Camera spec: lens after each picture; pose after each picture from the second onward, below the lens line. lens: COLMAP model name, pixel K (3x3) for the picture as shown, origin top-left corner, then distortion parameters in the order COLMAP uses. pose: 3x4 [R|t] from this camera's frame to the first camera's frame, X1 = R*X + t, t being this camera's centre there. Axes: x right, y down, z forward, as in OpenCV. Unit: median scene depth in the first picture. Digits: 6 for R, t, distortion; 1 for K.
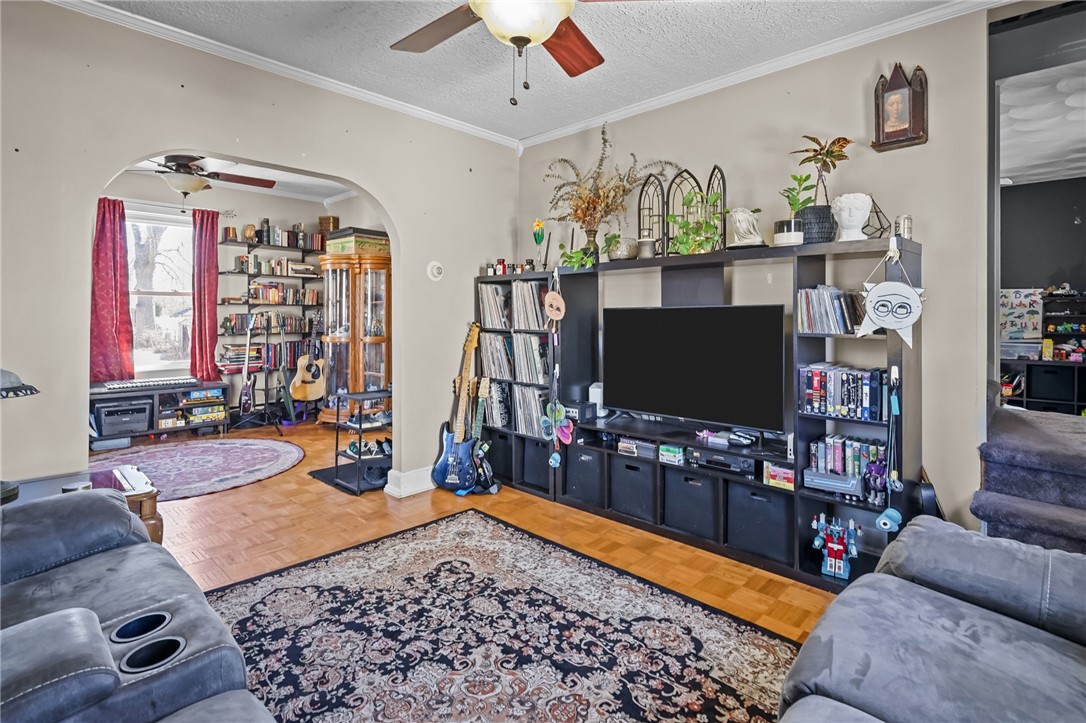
lens RADIAL K [[534.6, 0, 541.4], [0, 534.6, 322.5], [0, 0, 1]] dist [0.008606, -0.004836]
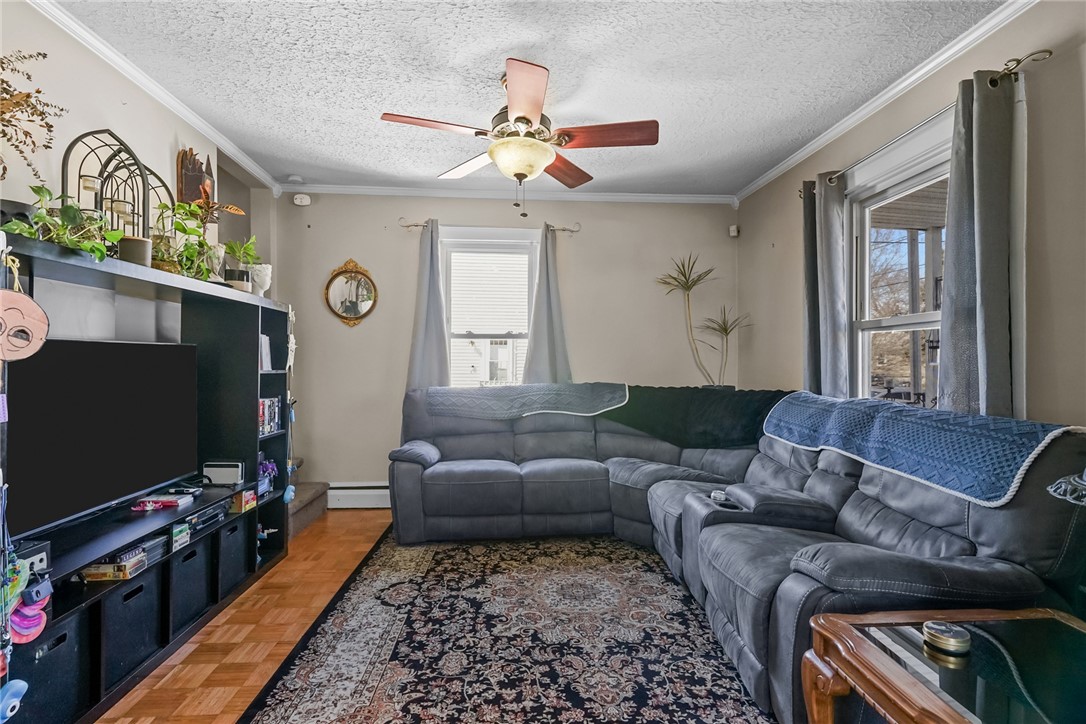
lens RADIAL K [[534.6, 0, 525.3], [0, 534.6, 358.5], [0, 0, 1]] dist [0.008606, -0.004836]
pose [[-0.714402, 0.001869, 0.699733, -0.853666], [0.006491, 0.999971, 0.003955, -0.008834], [-0.699706, 0.007368, -0.714393, 1.577943]]
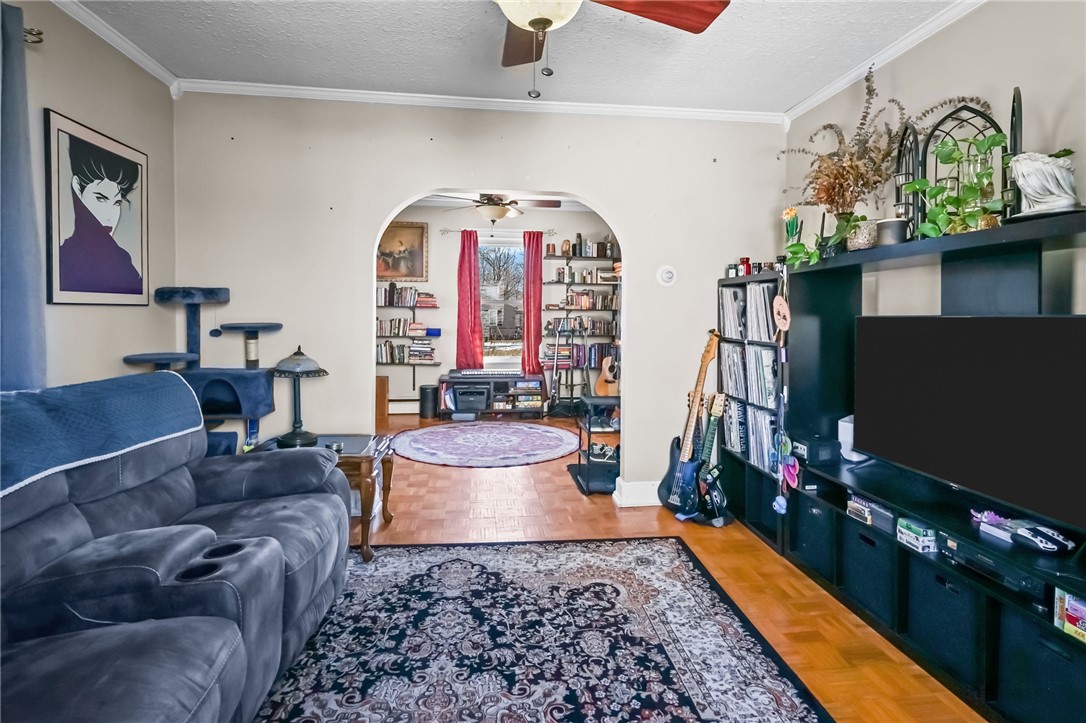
lens RADIAL K [[534.6, 0, 546.2], [0, 534.6, 327.6], [0, 0, 1]] dist [0.008606, -0.004836]
pose [[0.771608, 0.017646, -0.635854, 0.406507], [-0.013232, 0.999844, 0.011690, -0.022241], [0.635961, -0.000606, 0.771721, 0.236915]]
